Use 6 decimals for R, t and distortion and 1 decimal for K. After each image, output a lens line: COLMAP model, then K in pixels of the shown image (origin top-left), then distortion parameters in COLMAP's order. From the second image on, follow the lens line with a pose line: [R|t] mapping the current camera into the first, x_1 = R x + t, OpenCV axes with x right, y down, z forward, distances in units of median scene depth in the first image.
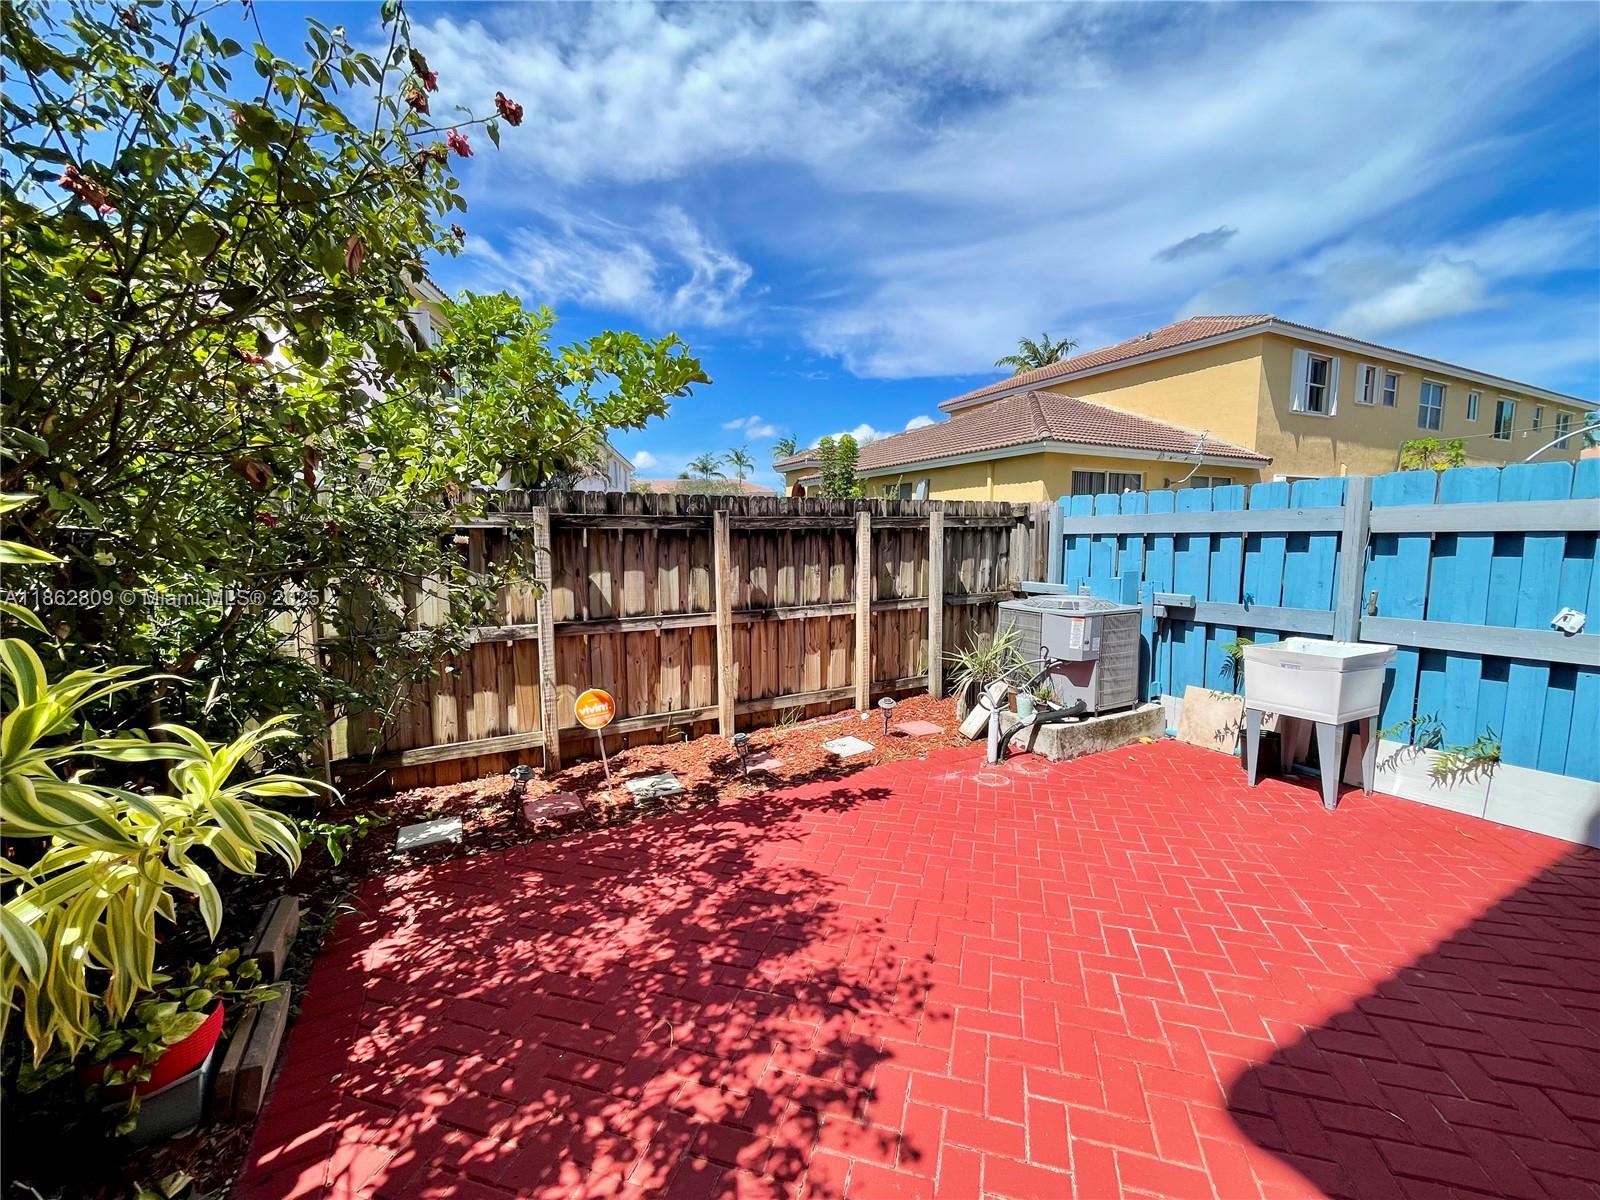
lens RADIAL K [[652.7, 0, 794.9], [0, 652.7, 604.2], [0, 0, 1]] dist [0.004294, -0.000852]
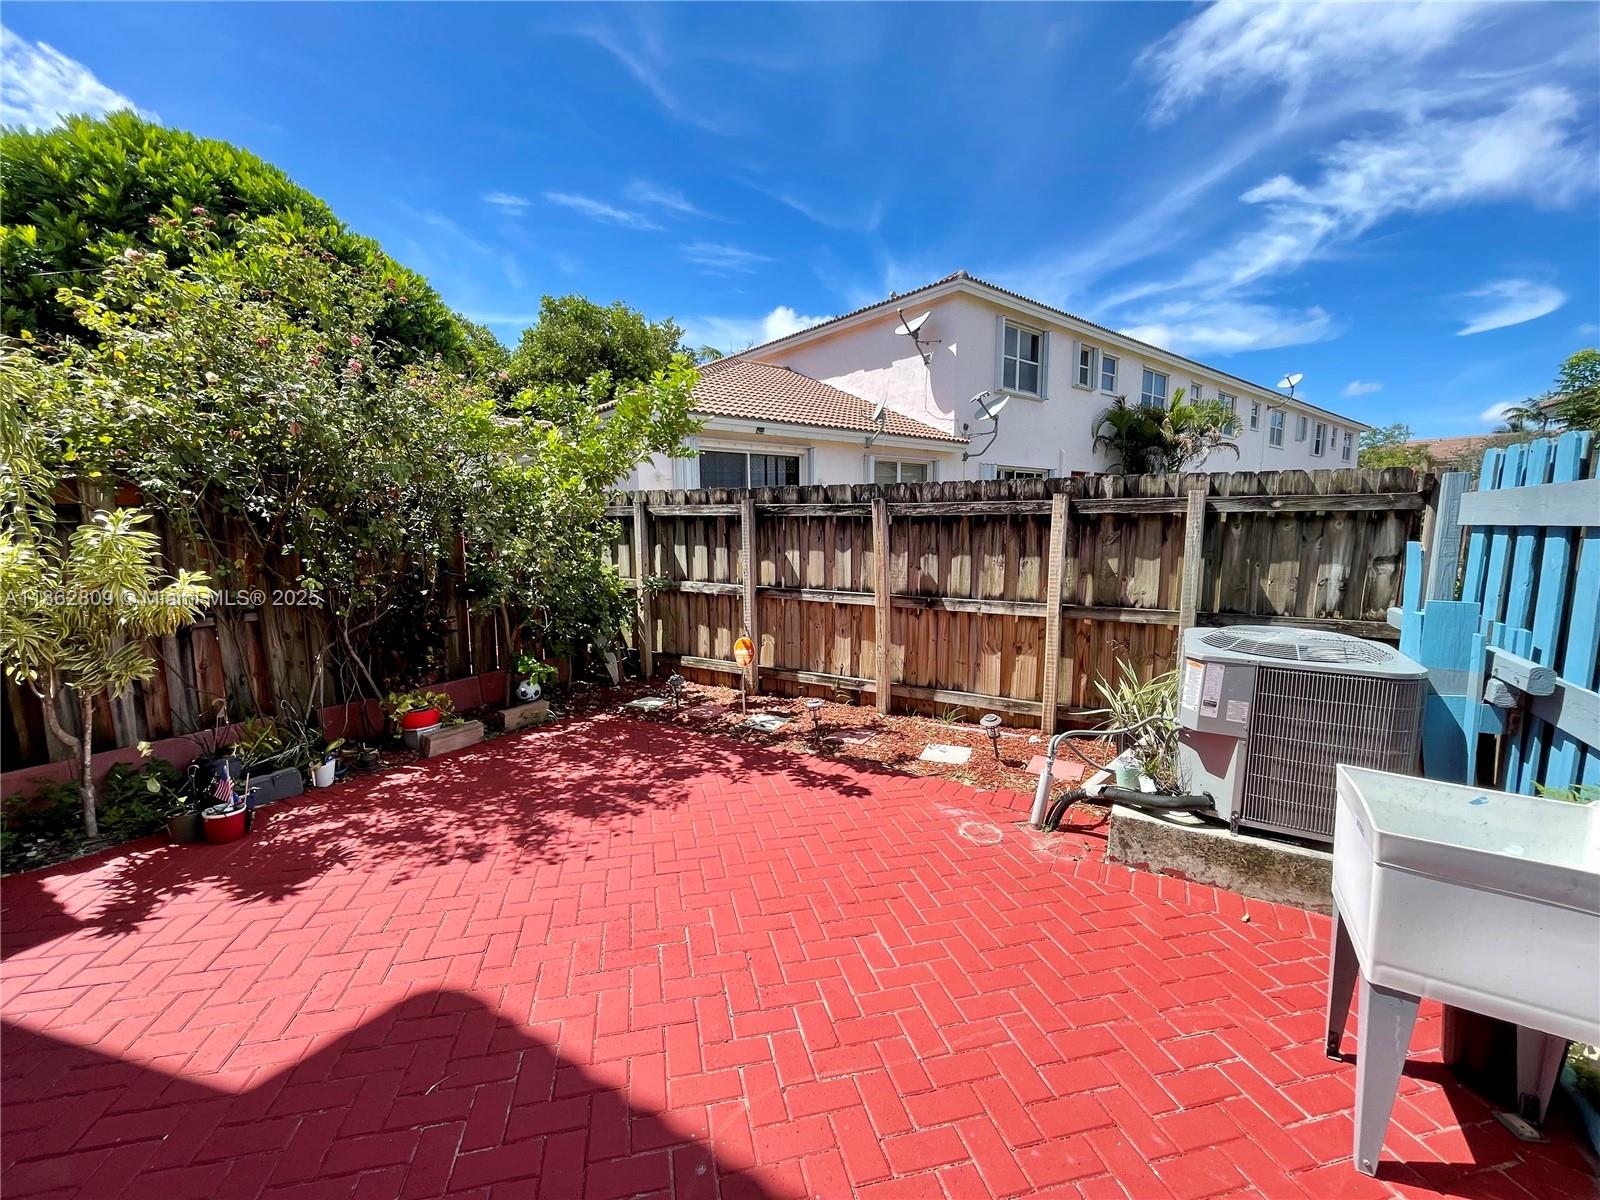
lens RADIAL K [[652.7, 0, 793.6], [0, 652.7, 601.9], [0, 0, 1]] dist [0.004294, -0.000852]
pose [[0.513928, 0.115416, -0.850034, 0.753424], [-0.091970, 0.992610, 0.079169, -0.048704], [0.852889, 0.037490, 0.520745, 0.342917]]
